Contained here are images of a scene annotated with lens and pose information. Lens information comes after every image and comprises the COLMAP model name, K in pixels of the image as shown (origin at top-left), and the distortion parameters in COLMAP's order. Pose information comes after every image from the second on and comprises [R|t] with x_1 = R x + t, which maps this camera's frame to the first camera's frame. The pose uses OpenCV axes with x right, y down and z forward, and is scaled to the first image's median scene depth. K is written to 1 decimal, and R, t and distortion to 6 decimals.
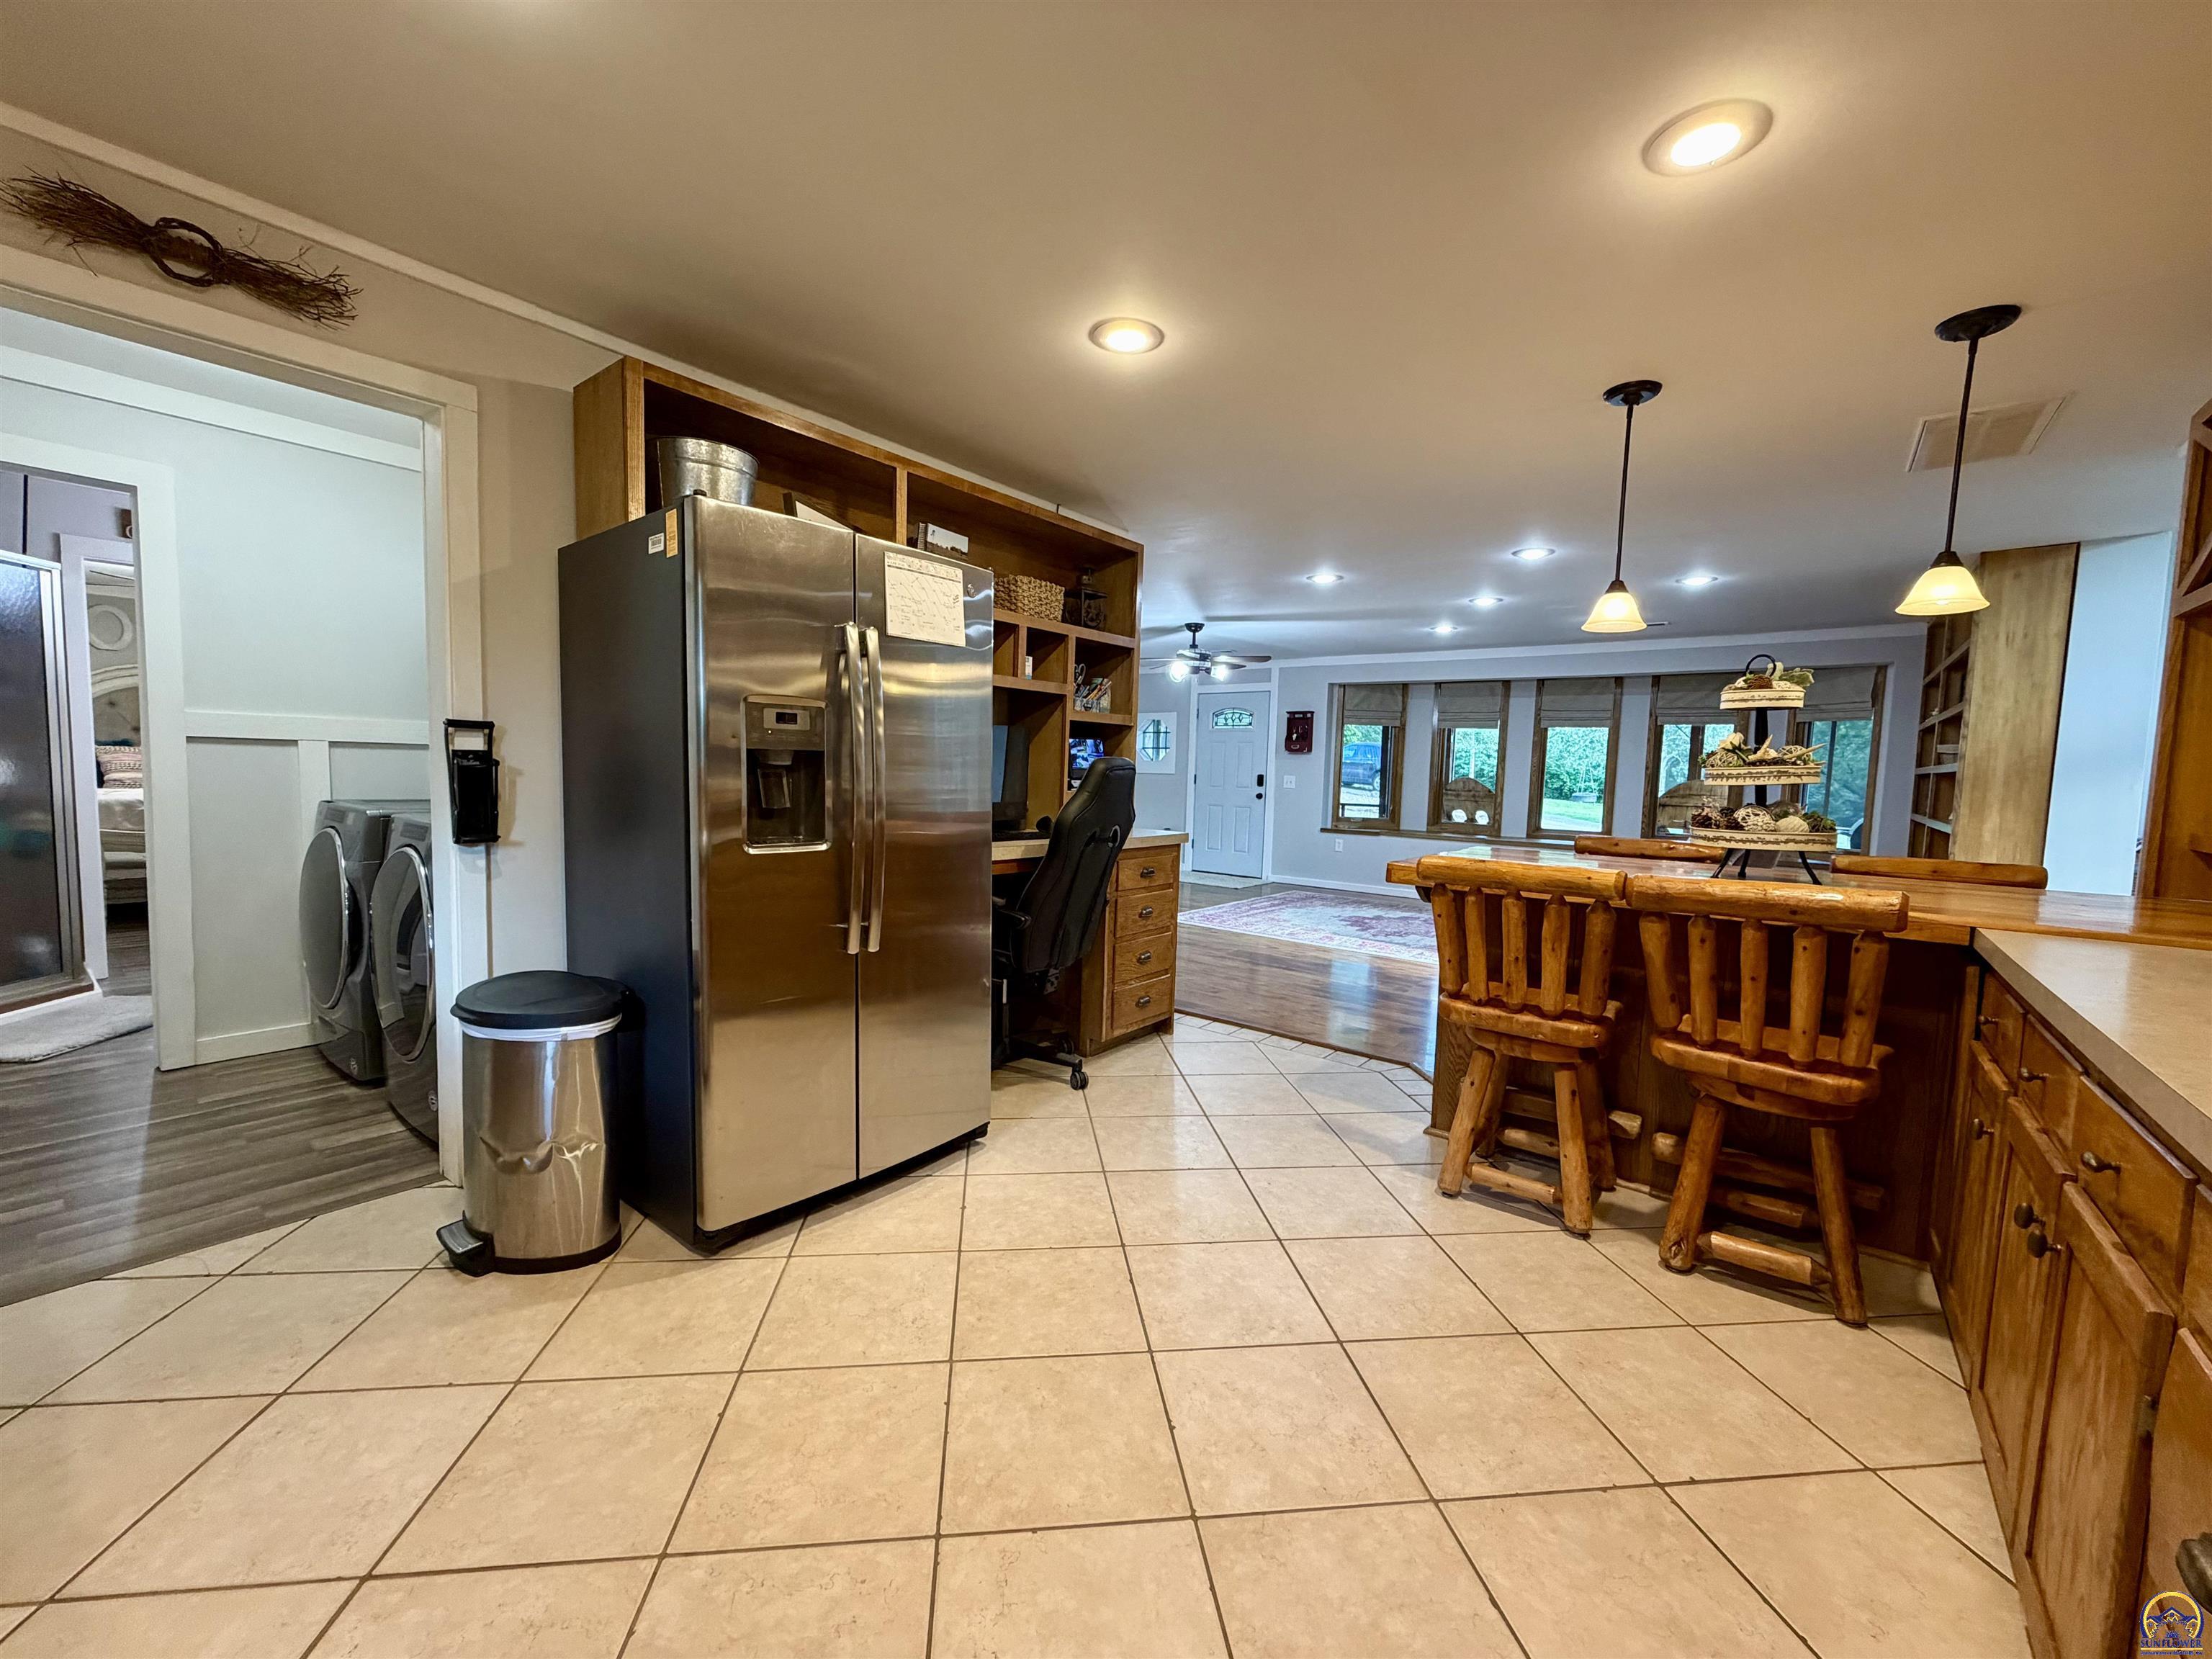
lens RADIAL K [[882.1, 0, 1104.2], [0, 882.1, 839.9], [0, 0, 1]] dist [0.002146, -0.000455]
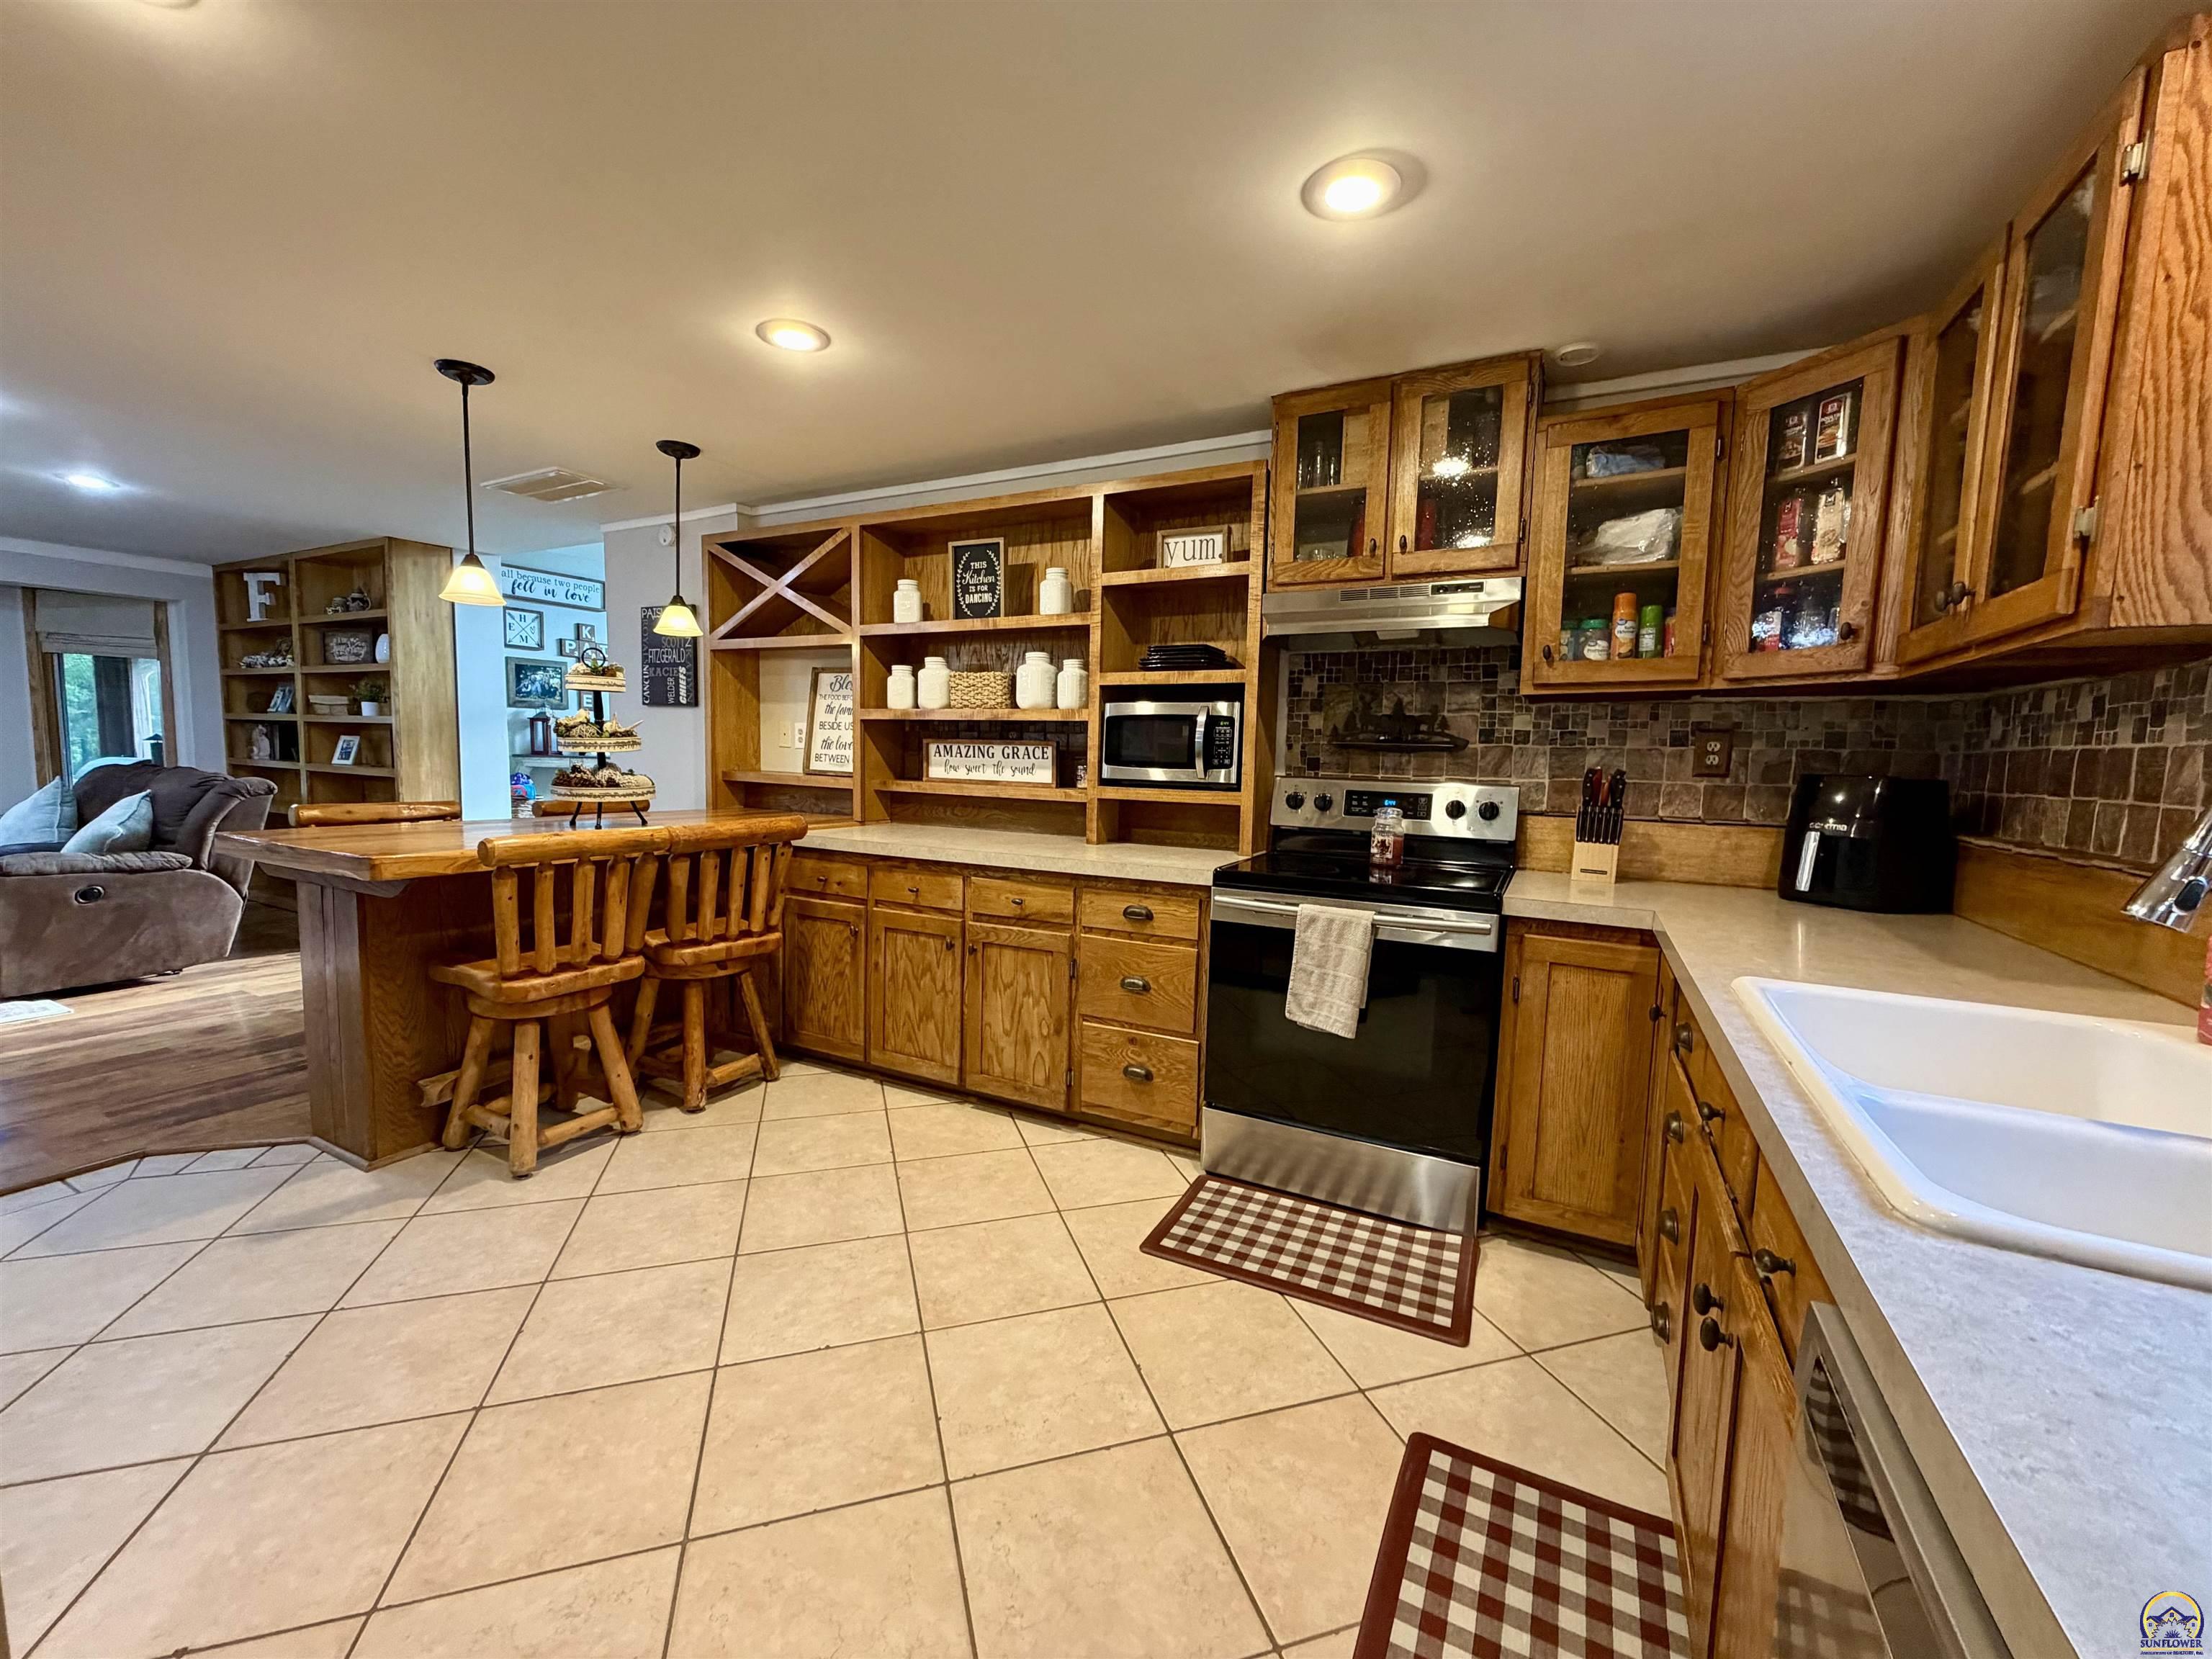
lens RADIAL K [[882.1, 0, 1106.9], [0, 882.1, 832.9], [0, 0, 1]] dist [0.002146, -0.000455]
pose [[-0.184561, -0.122121, 0.975204, -0.688095], [0.047051, 0.990015, 0.132880, -0.083992], [-0.981694, 0.070409, -0.176973, 0.541568]]
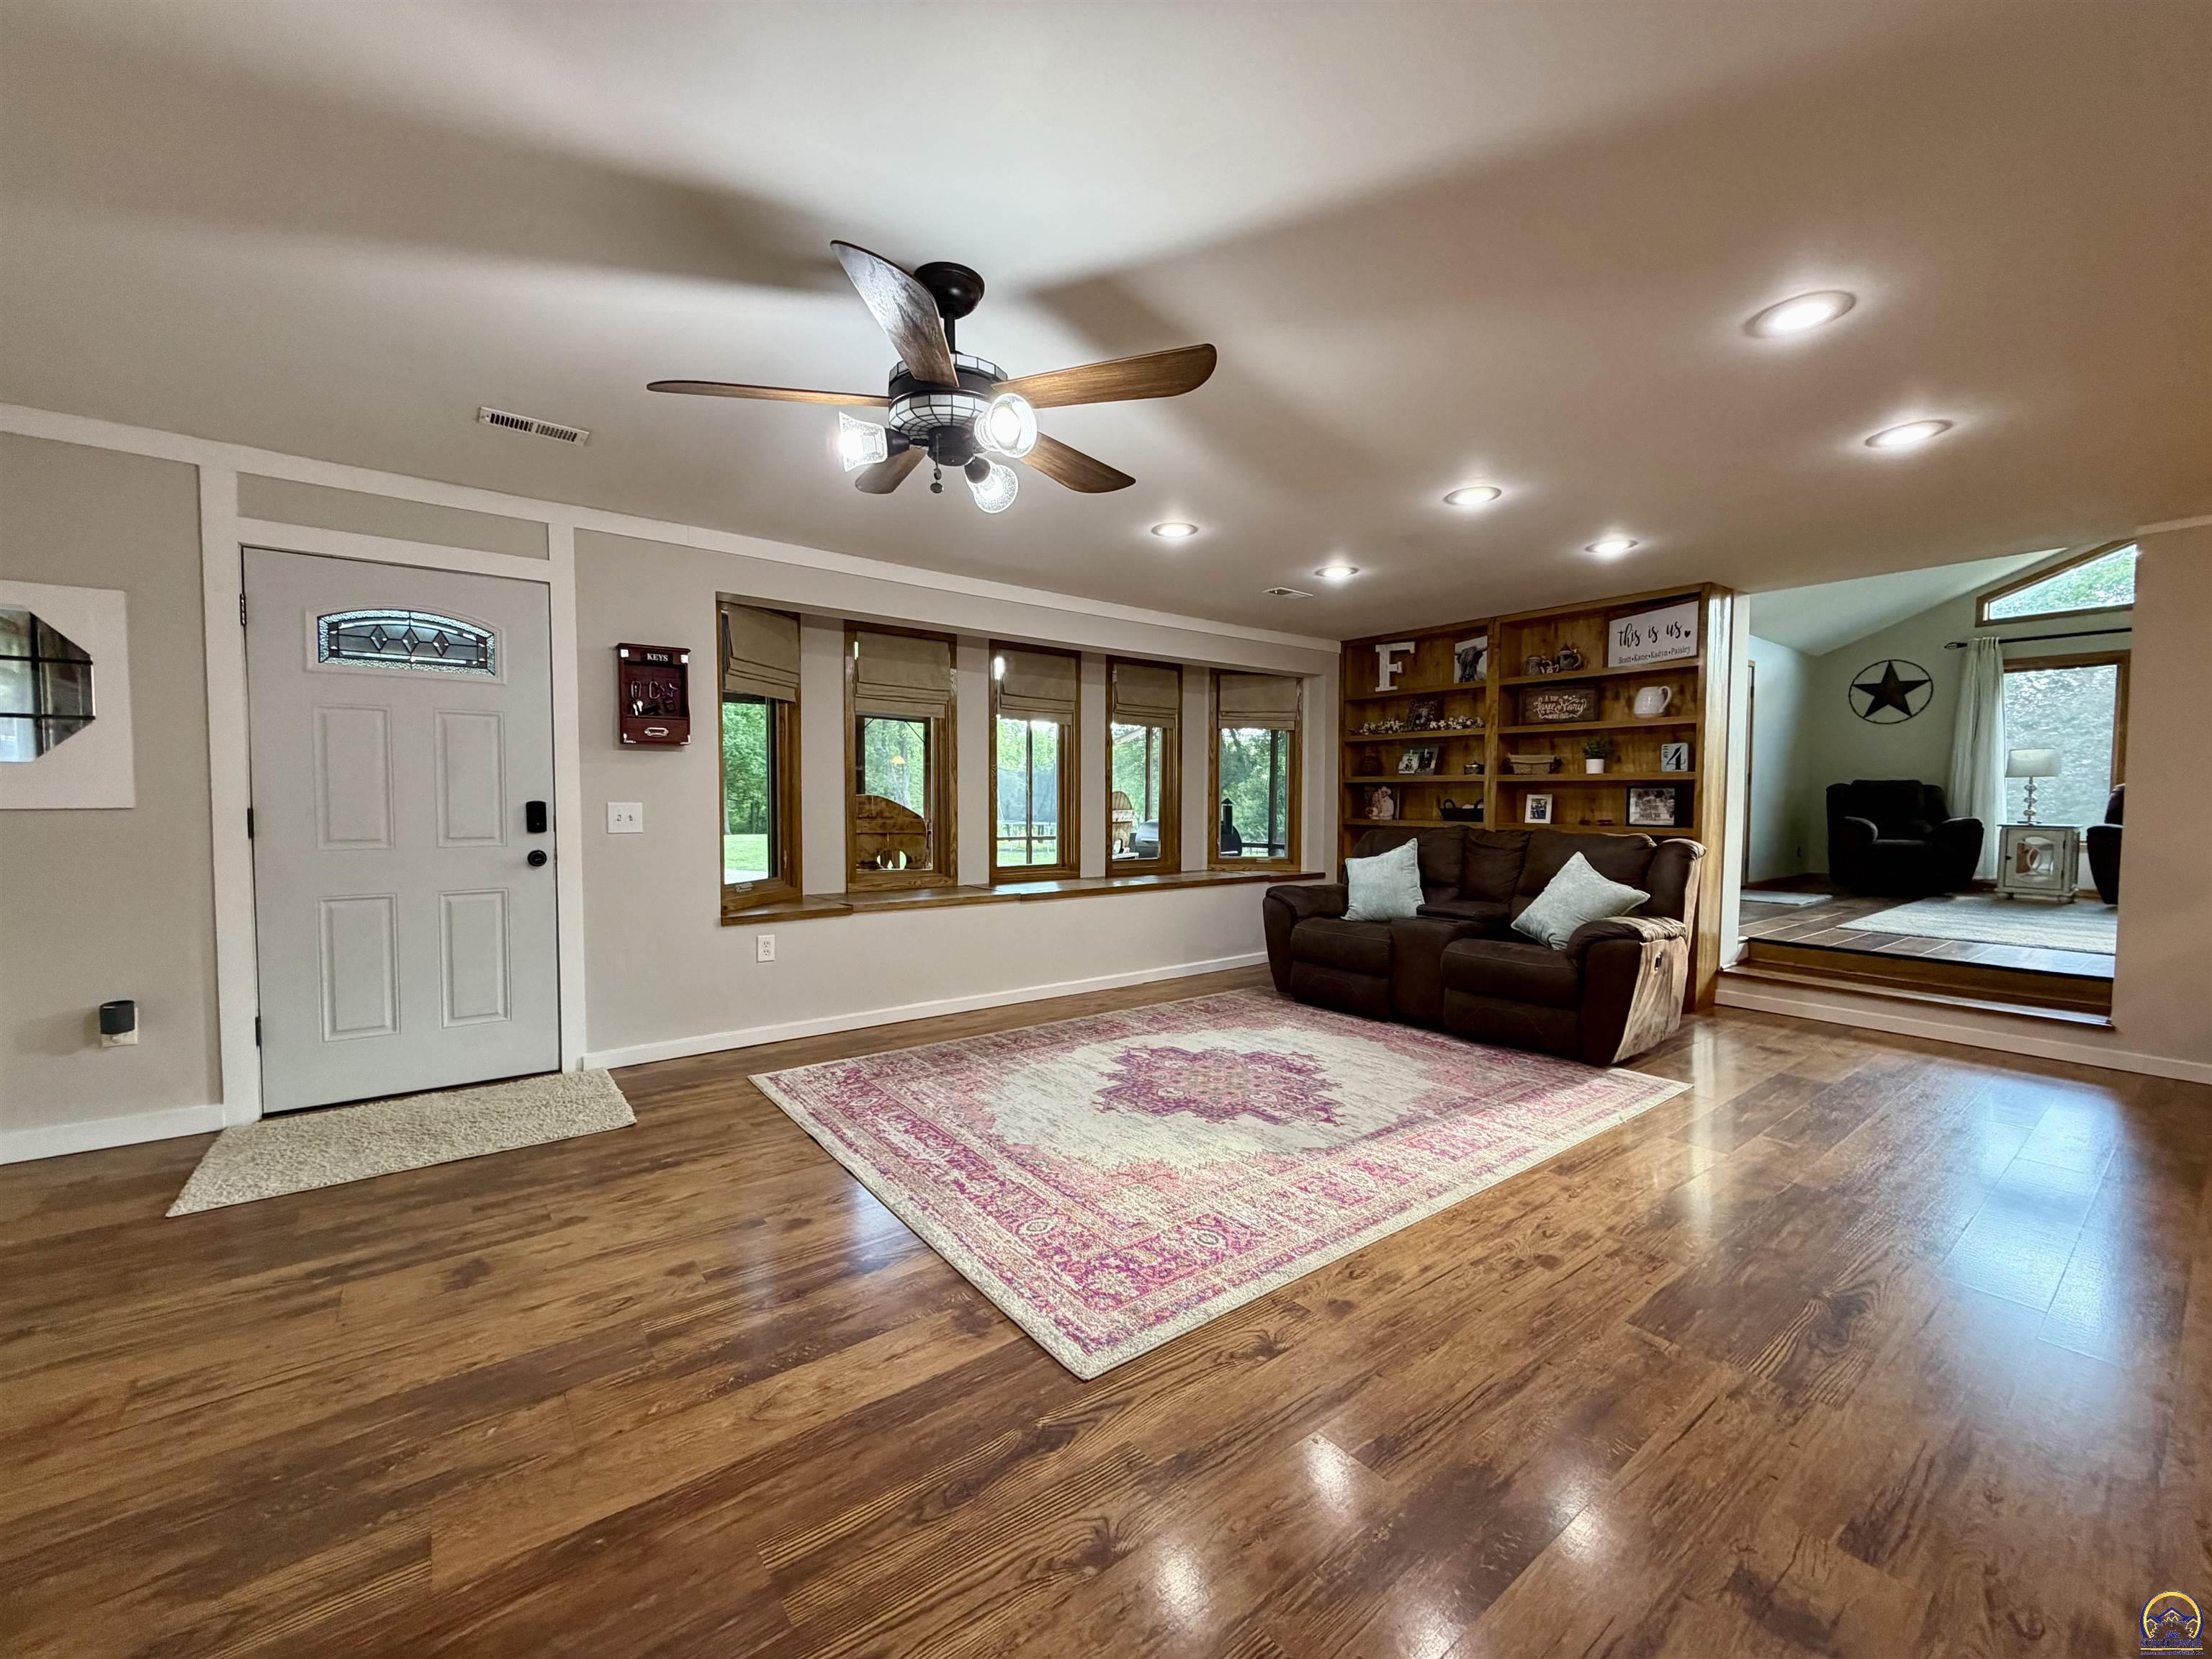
lens RADIAL K [[882.1, 0, 1107.0], [0, 882.1, 834.9], [0, 0, 1]] dist [0.002146, -0.000455]
pose [[0.240806, -0.067219, 0.968243, -0.553747], [0.079569, 0.995608, 0.049329, -0.195987], [-0.967306, 0.065163, 0.245097, 2.238660]]
